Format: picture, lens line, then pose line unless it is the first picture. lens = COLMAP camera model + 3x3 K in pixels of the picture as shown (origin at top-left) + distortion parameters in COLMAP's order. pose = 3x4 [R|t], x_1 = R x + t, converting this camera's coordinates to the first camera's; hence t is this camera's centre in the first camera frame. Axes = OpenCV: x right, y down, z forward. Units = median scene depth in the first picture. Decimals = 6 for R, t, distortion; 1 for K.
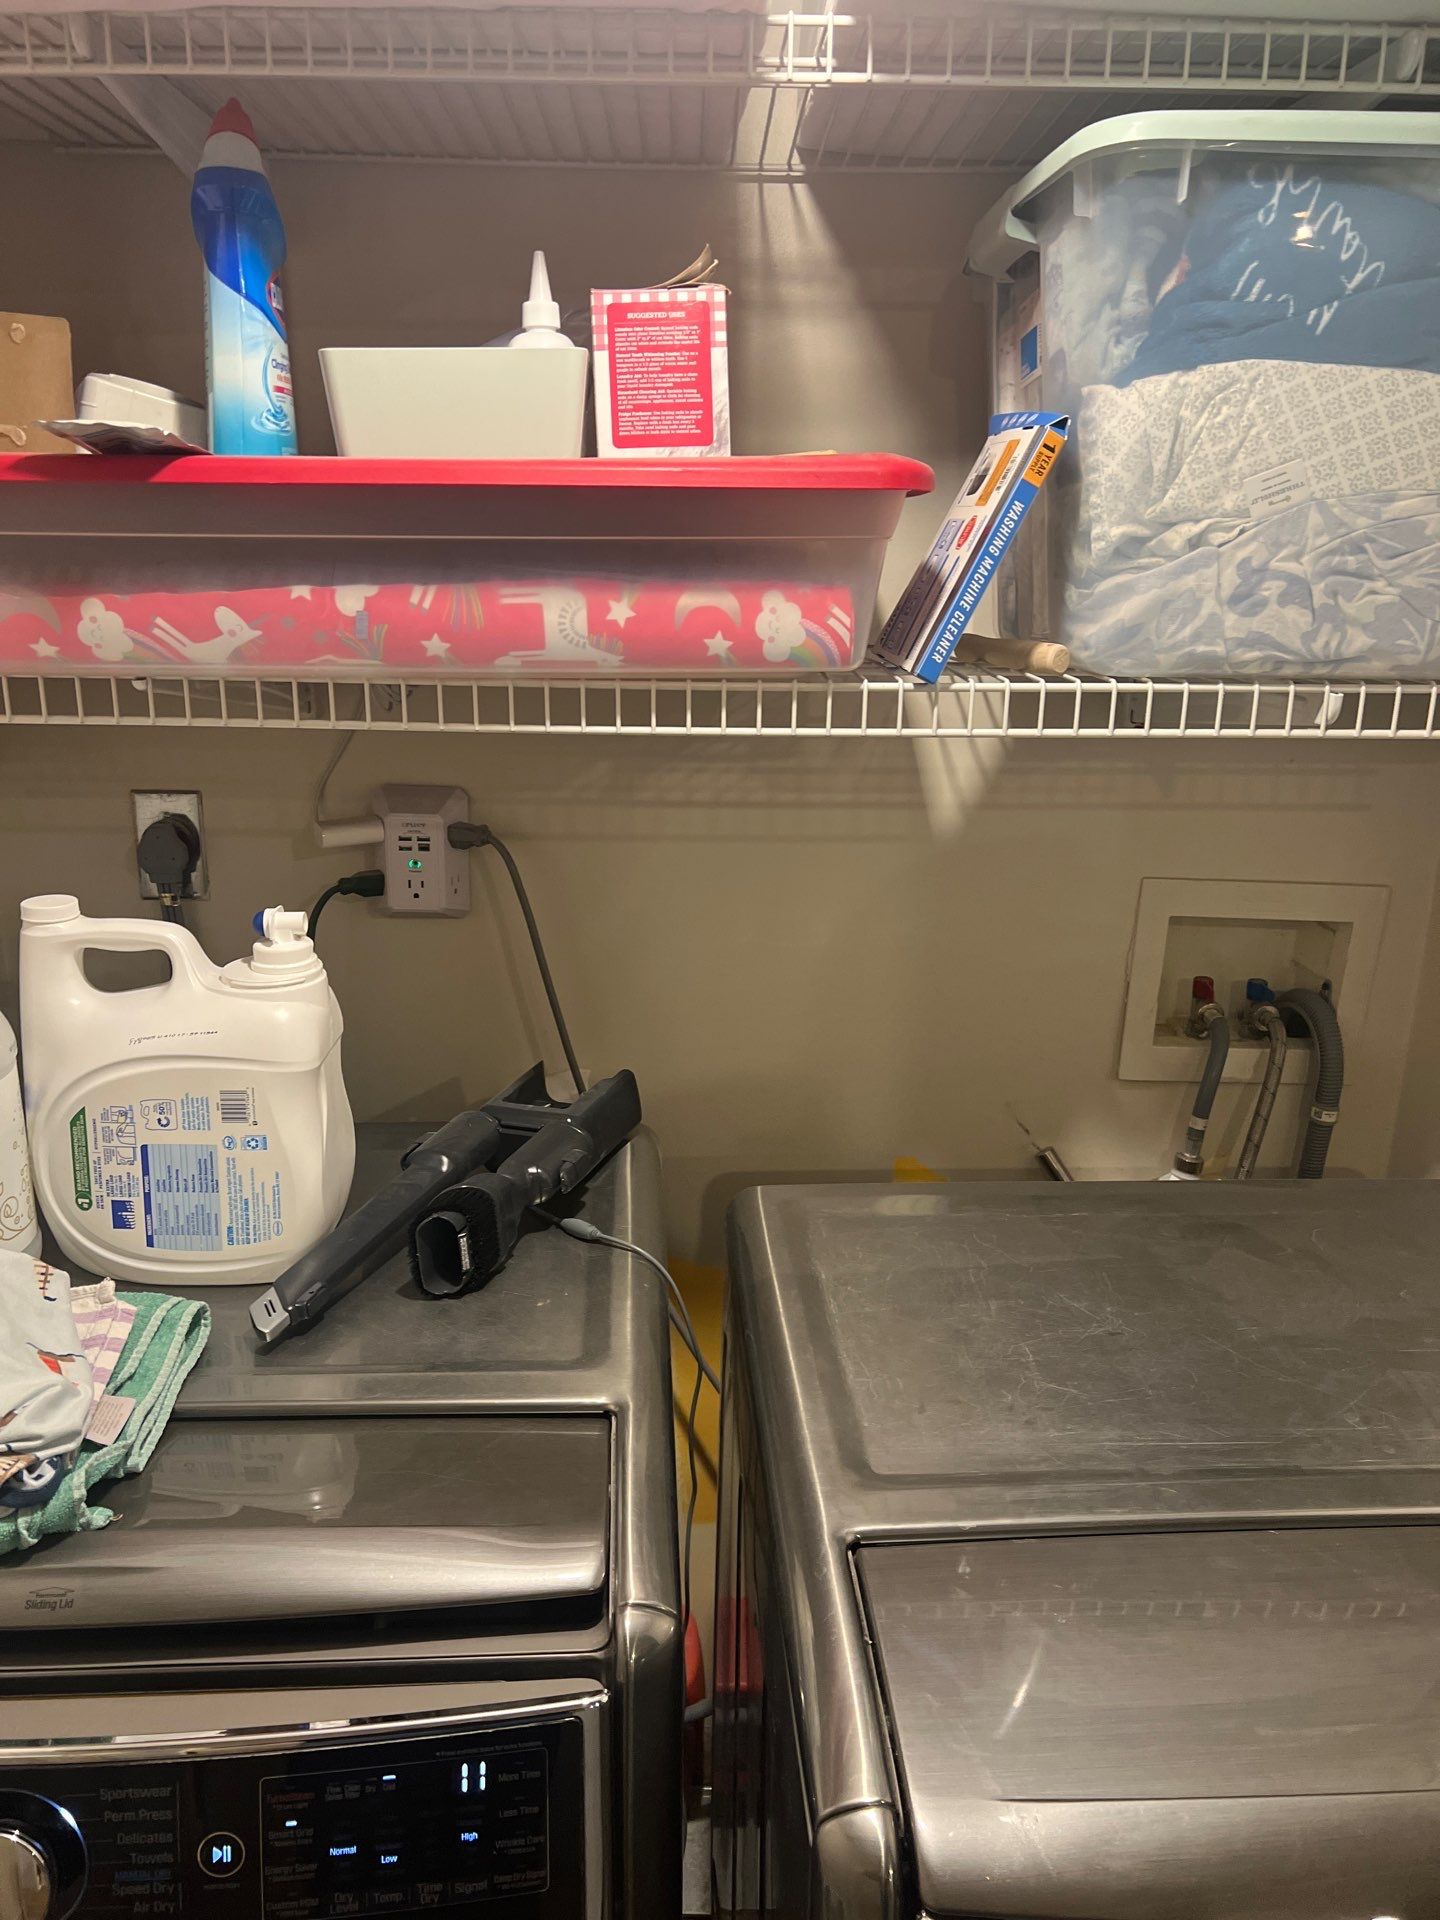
lens RADIAL K [[1435.6, 0, 720.0], [0, 1435.6, 960.0], [0, 0, 1]] dist [0.005805, 0.001269]
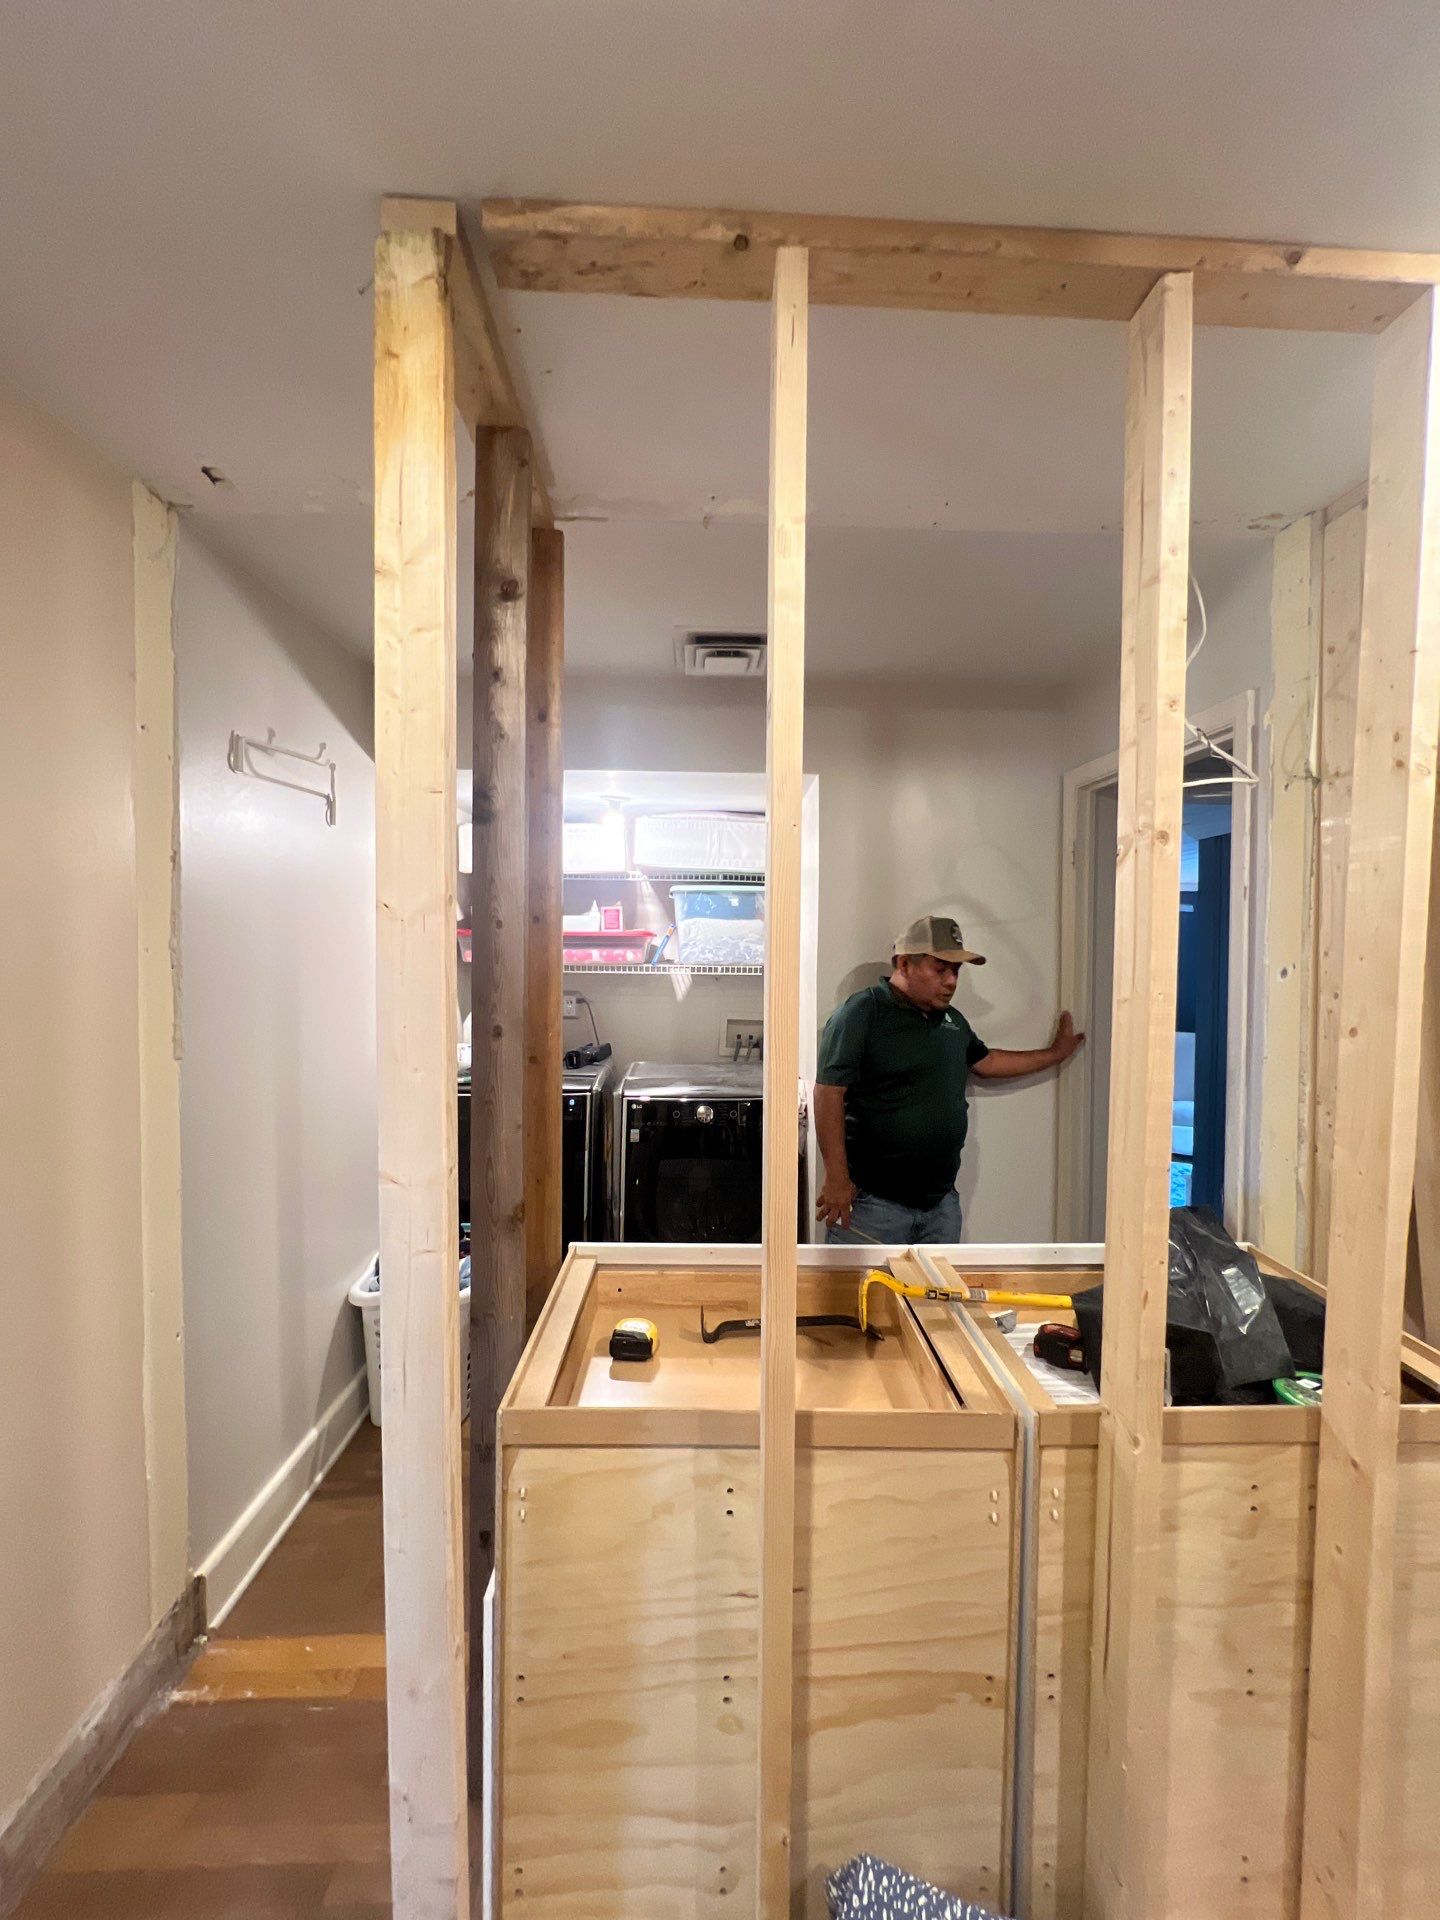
lens RADIAL K [[826.0, 0, 720.0], [0, 826.0, 960.0], [0, 0, 1]] dist [0.001367, 0.000063]
pose [[0.999748, 0.002995, -0.022239, 0.512963], [-0.008703, 0.965241, -0.261218, 0.721276], [0.020684, 0.261346, 0.965024, -2.466646]]
